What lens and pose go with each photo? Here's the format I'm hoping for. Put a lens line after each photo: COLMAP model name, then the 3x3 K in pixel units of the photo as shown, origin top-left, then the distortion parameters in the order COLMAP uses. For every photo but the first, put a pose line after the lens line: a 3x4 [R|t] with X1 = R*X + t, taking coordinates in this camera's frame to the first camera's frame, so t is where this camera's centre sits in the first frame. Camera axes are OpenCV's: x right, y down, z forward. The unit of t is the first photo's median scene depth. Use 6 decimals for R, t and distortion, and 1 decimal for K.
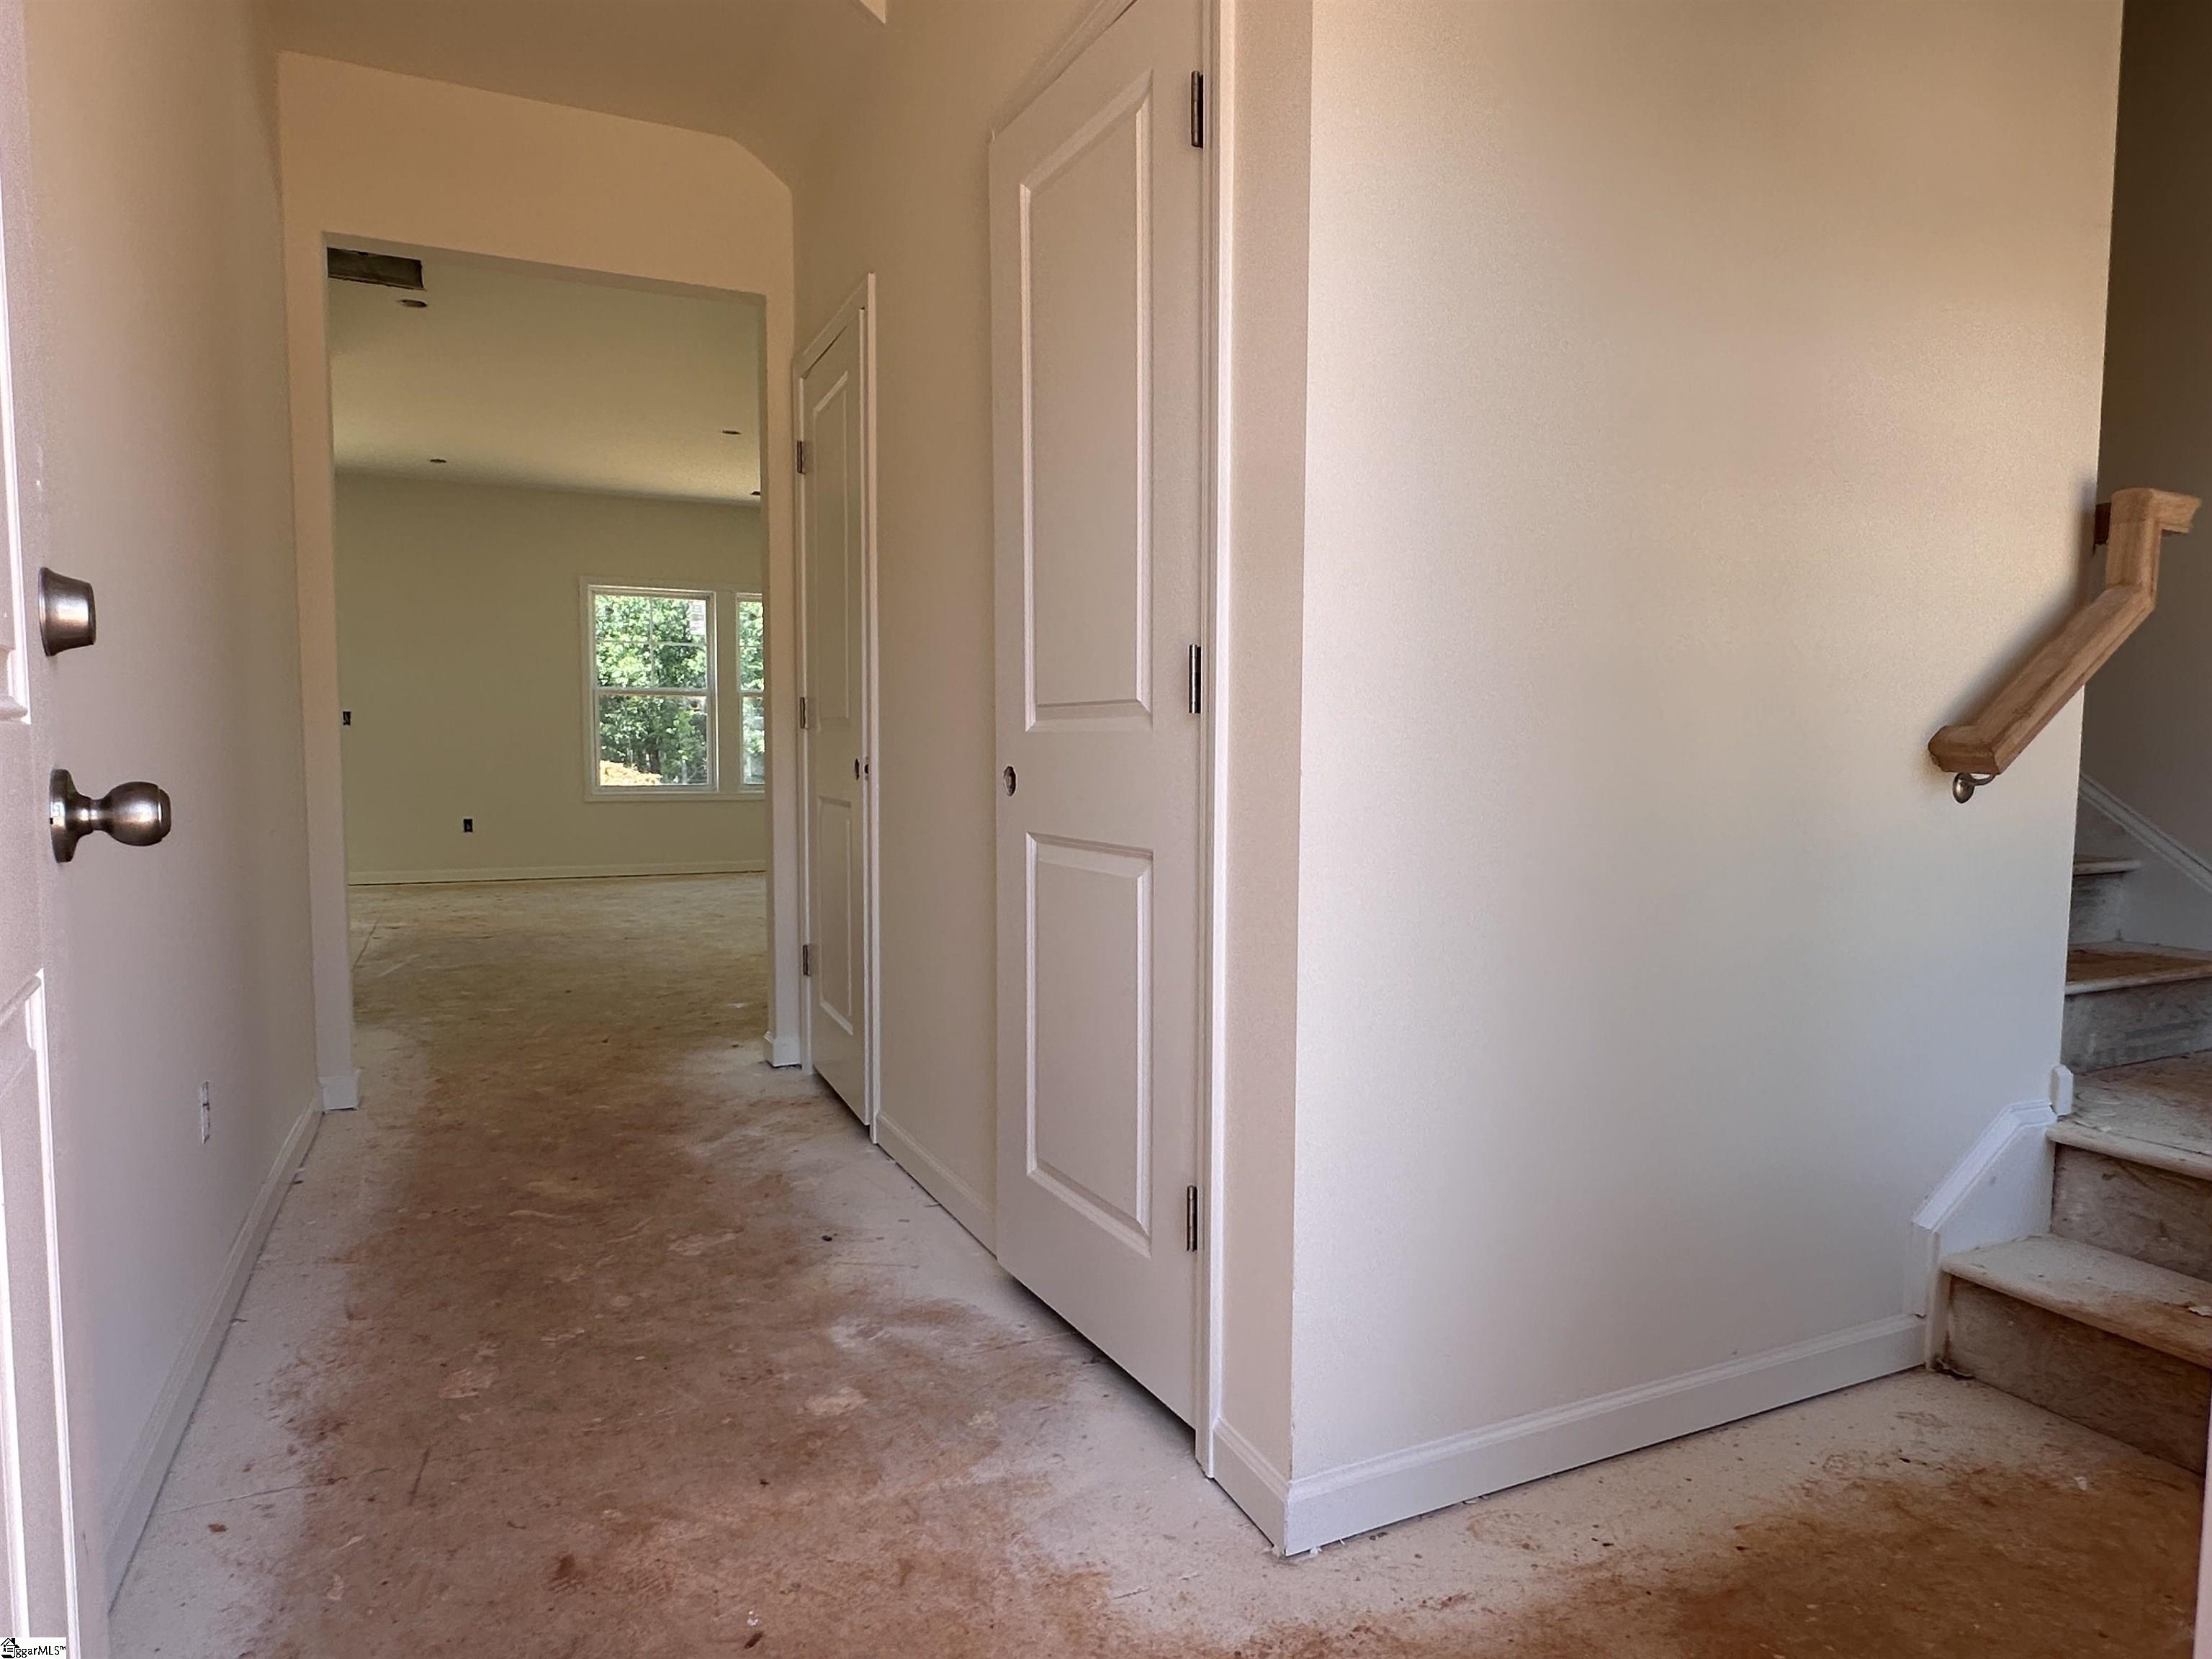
lens RADIAL K [[1340.7, 0, 1112.1], [0, 1340.7, 837.3], [0, 0, 1]] dist [0.002336, 0.001992]
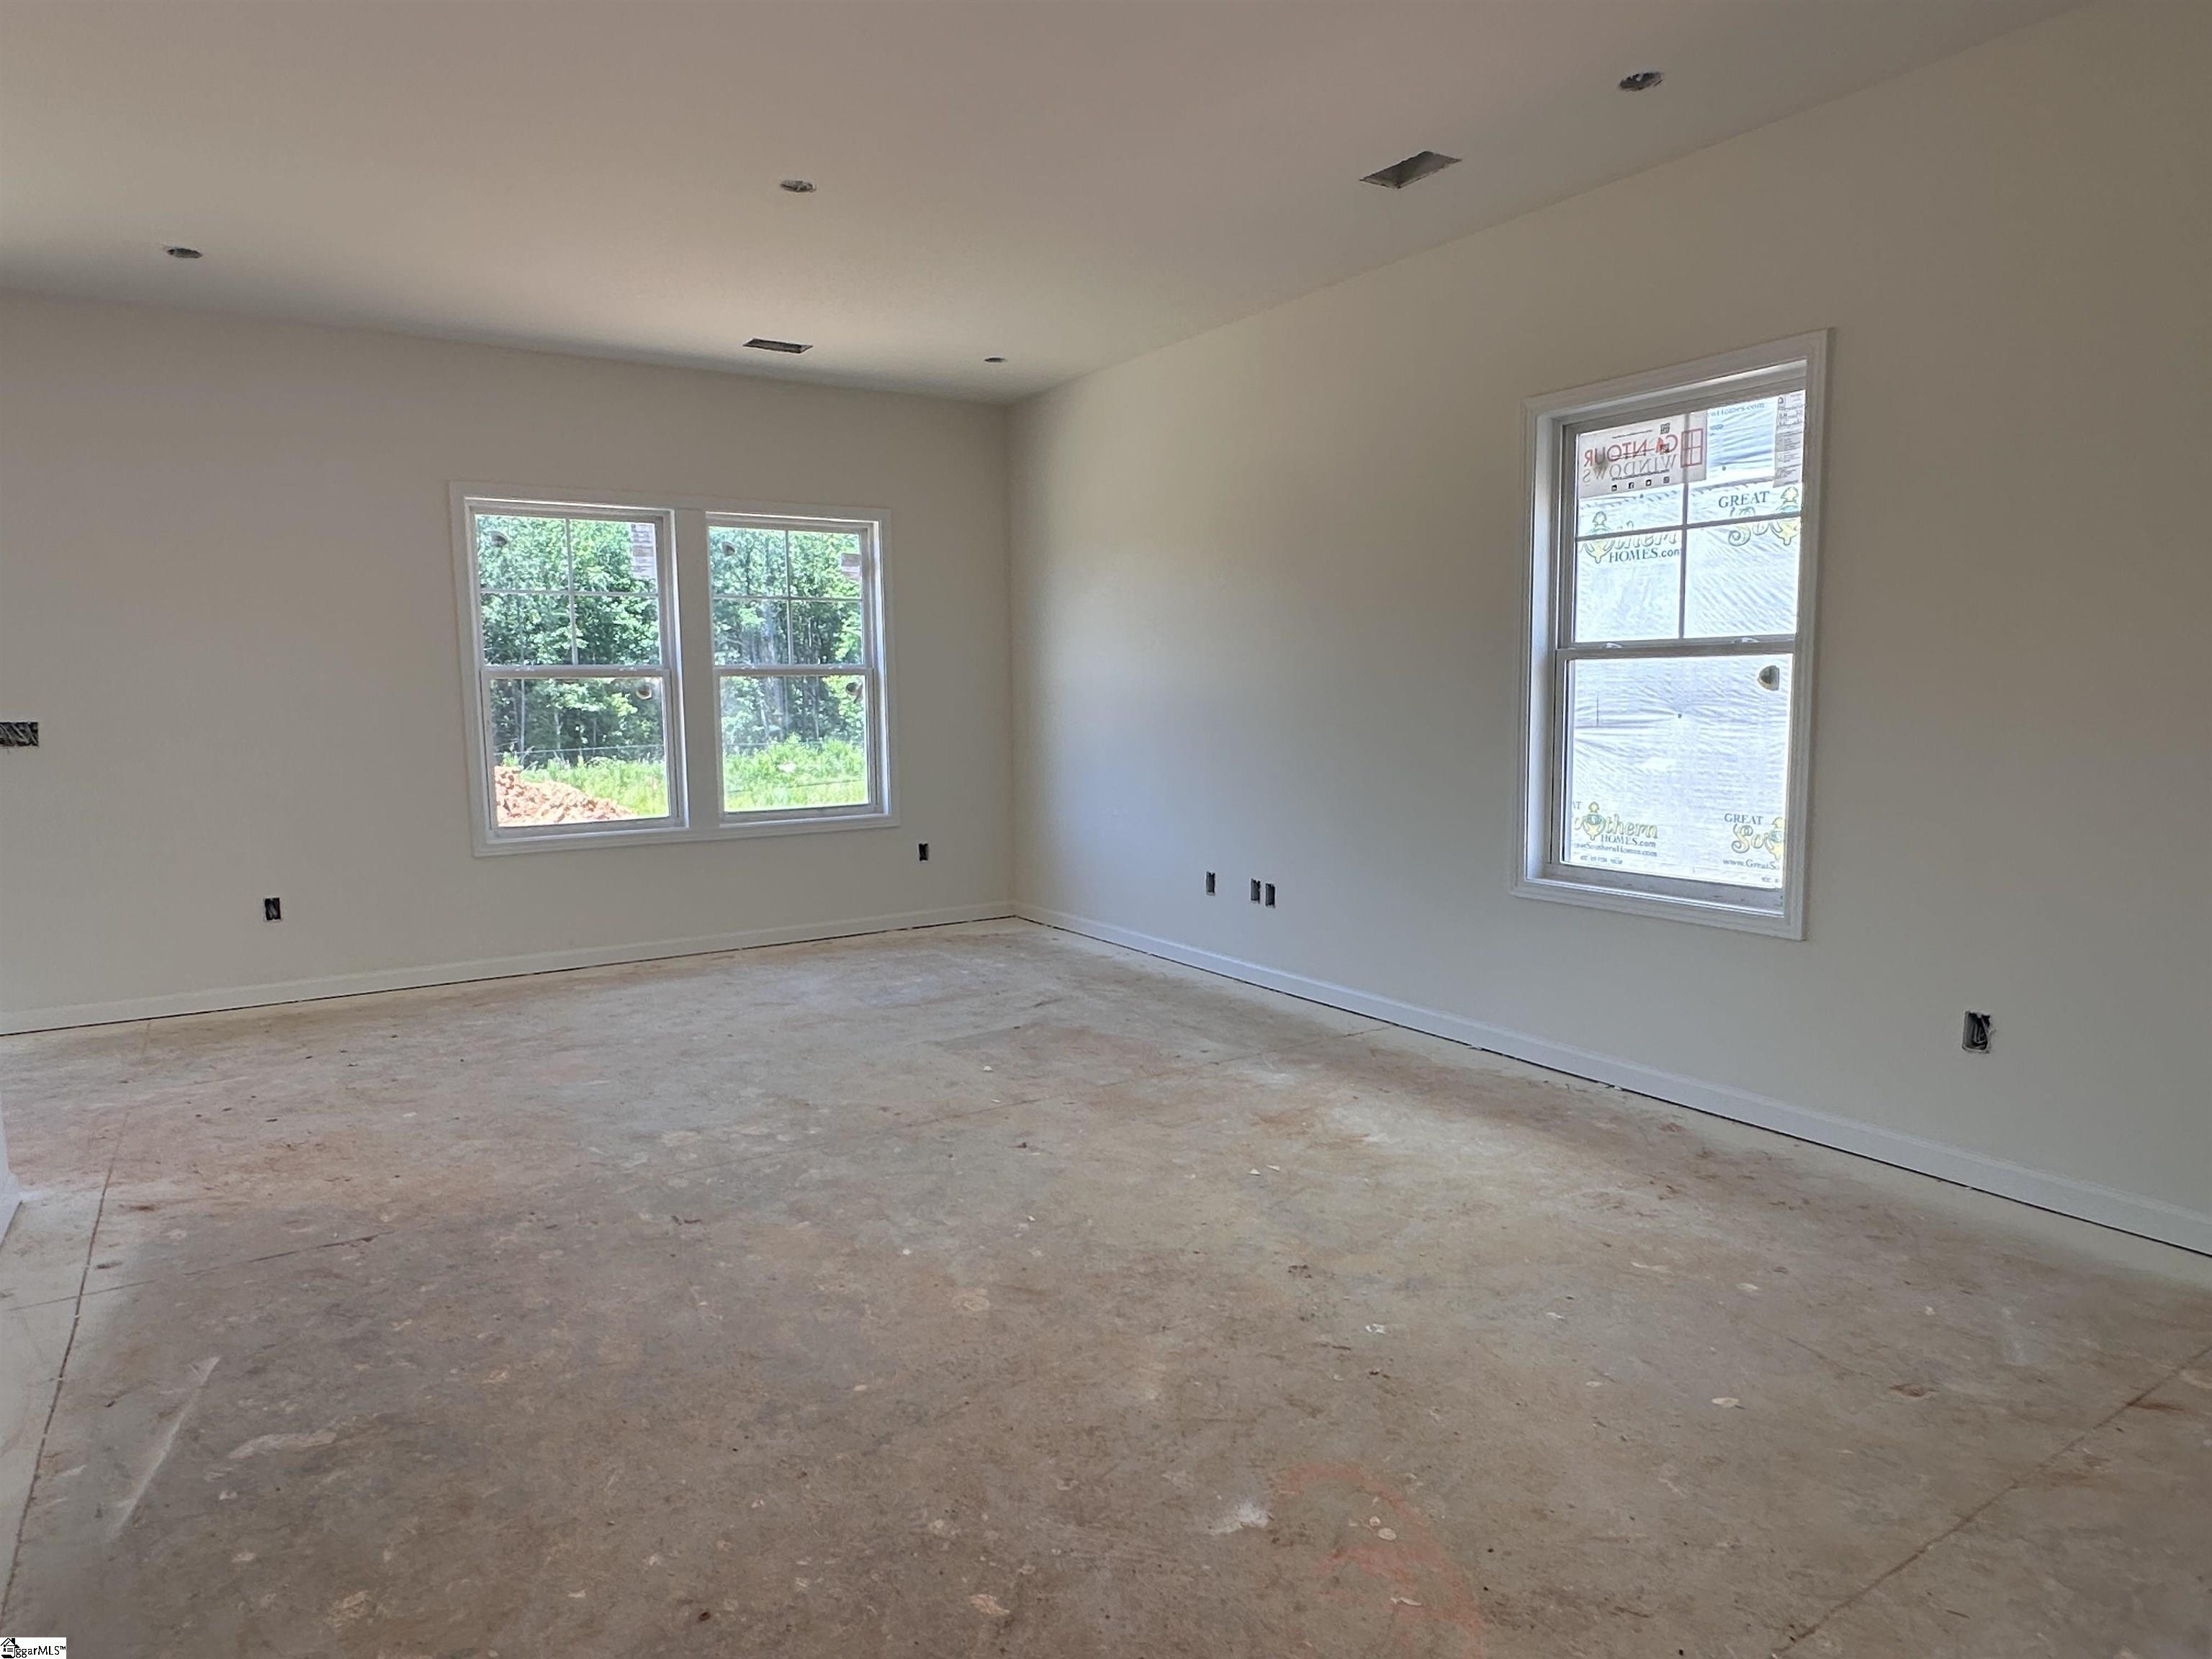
lens RADIAL K [[1340.7, 0, 1100.5], [0, 1340.7, 832.0], [0, 0, 1]] dist [0.002336, 0.001992]
pose [[0.990644, -0.033253, 0.132359, -0.185112], [0.027936, 0.998734, 0.041832, -0.053281], [-0.133582, -0.037743, 0.990319, 0.347466]]
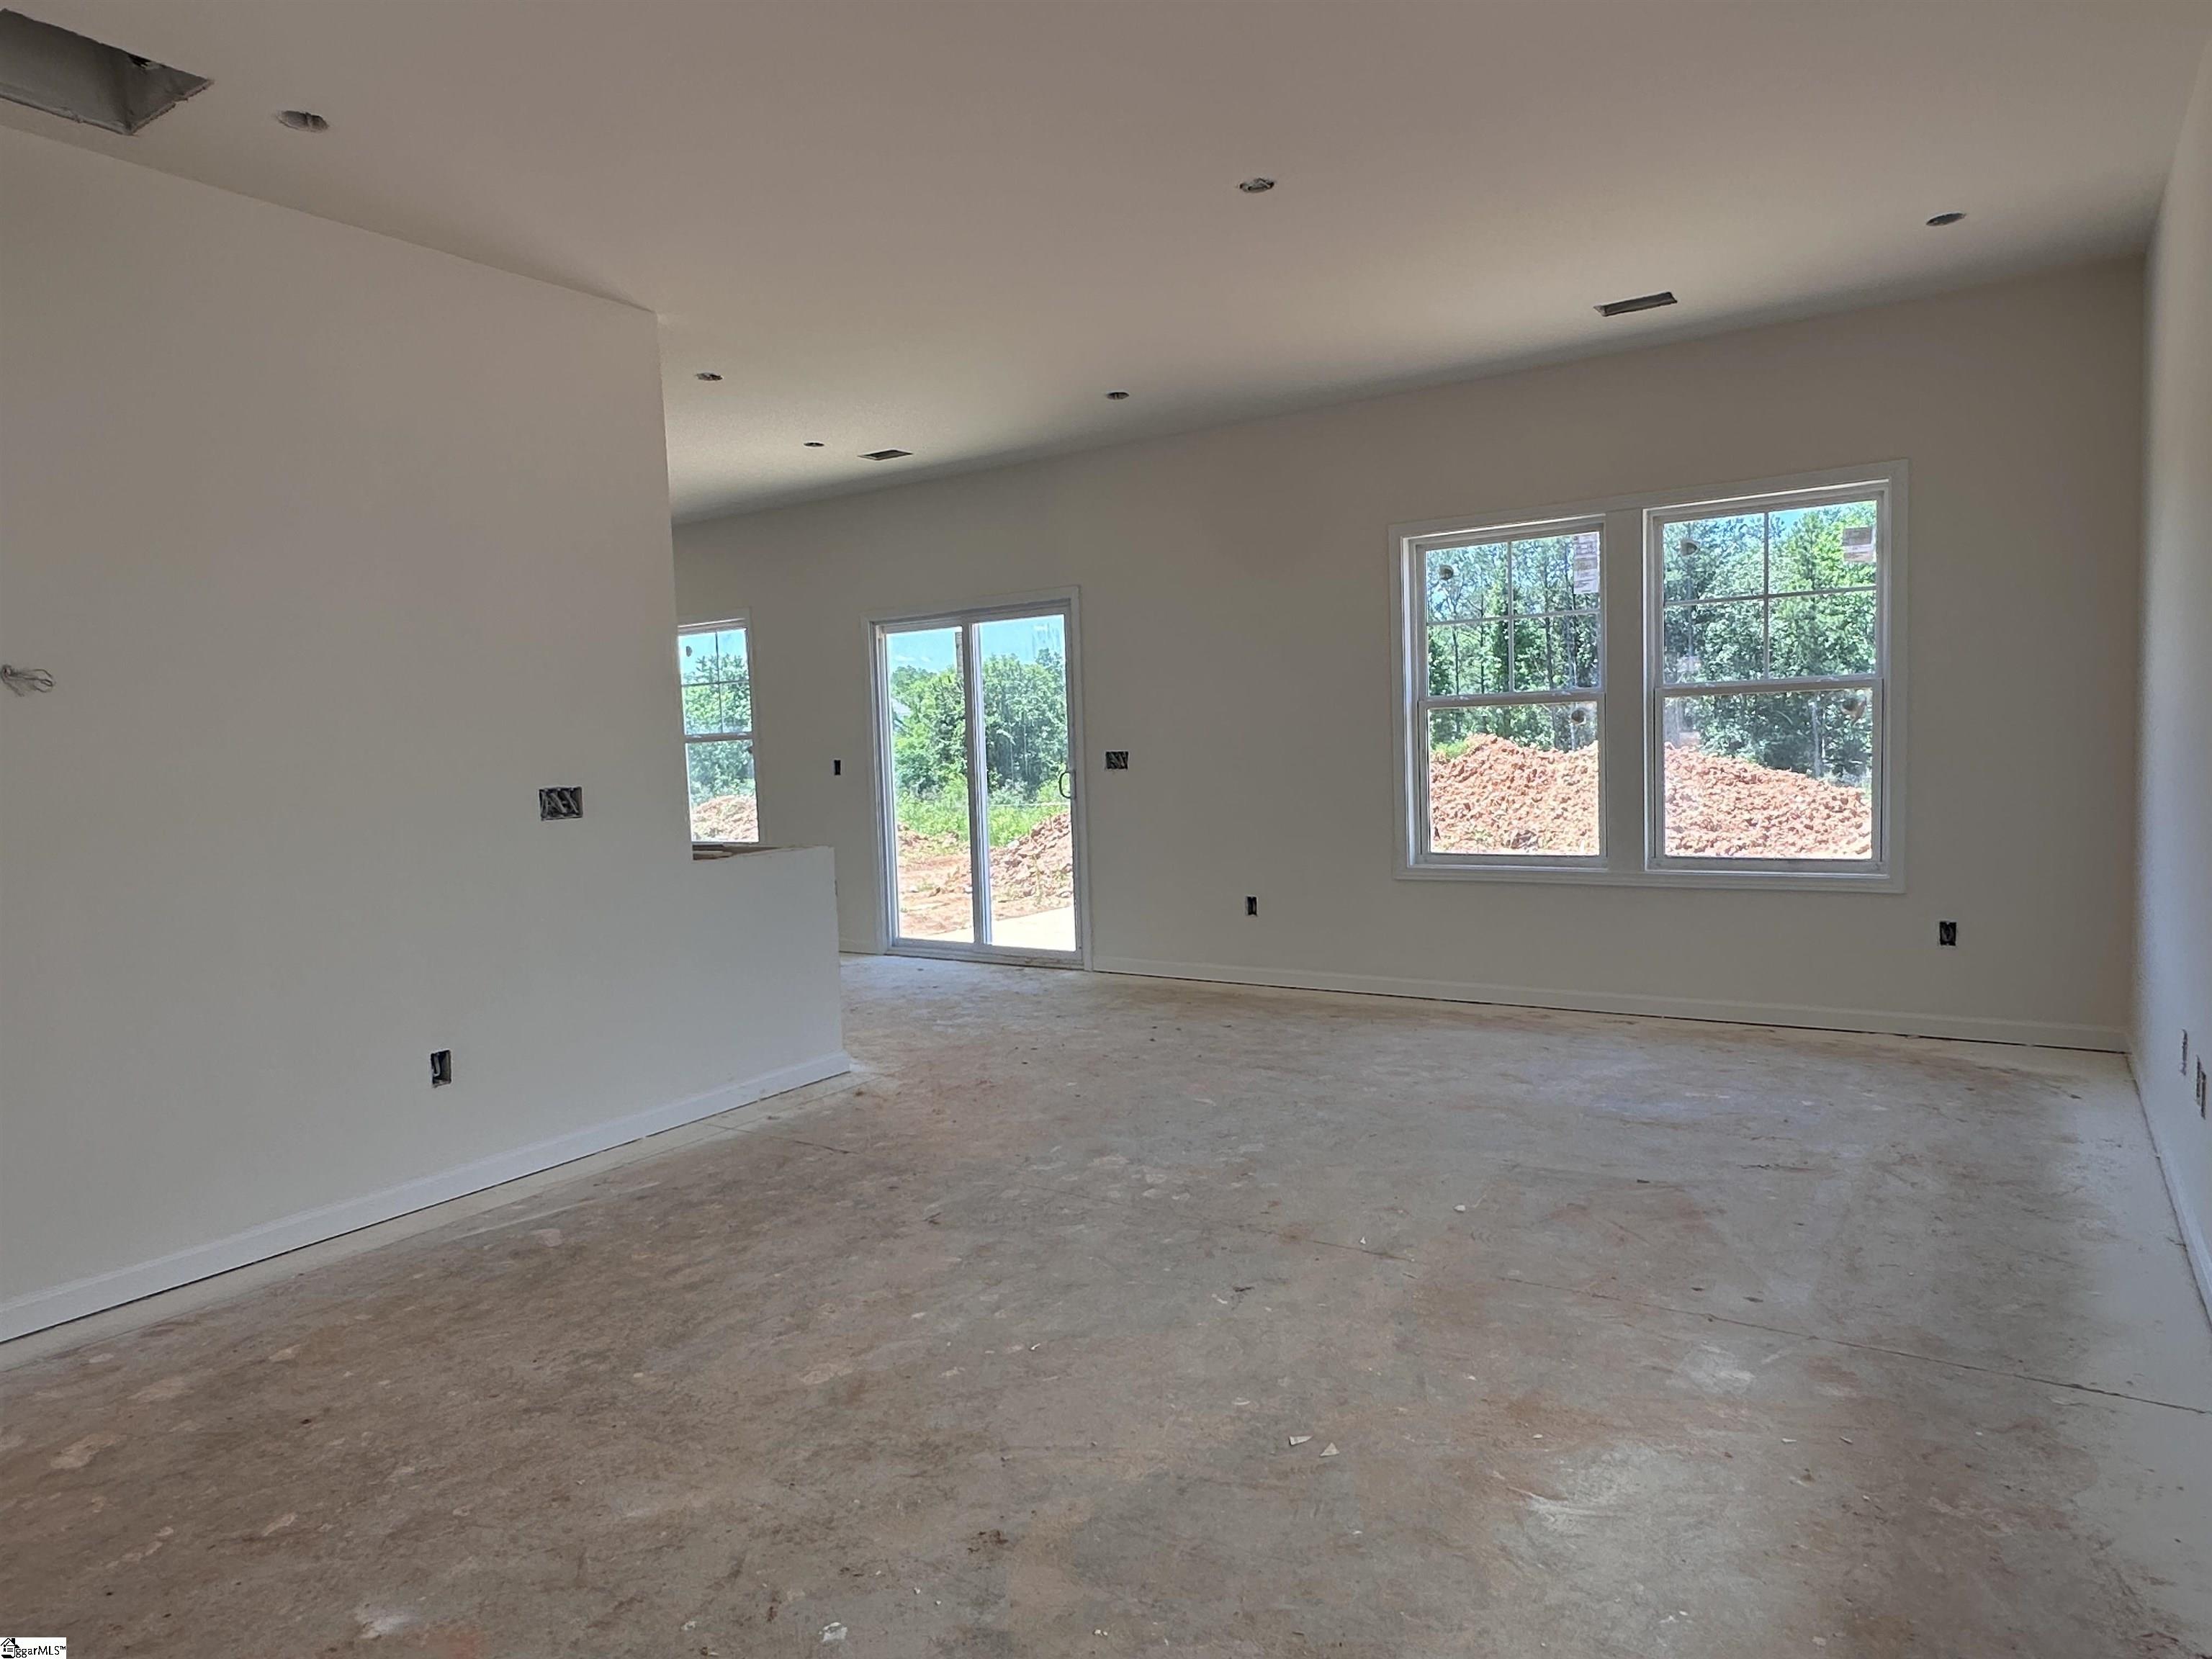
lens RADIAL K [[1340.7, 0, 1115.3], [0, 1340.7, 835.1], [0, 0, 1]] dist [0.002336, 0.001992]
pose [[0.516941, 0.036209, -0.855255, 0.082681], [-0.015818, 0.999338, 0.032749, -0.063974], [0.855875, -0.003401, 0.517172, 0.534387]]
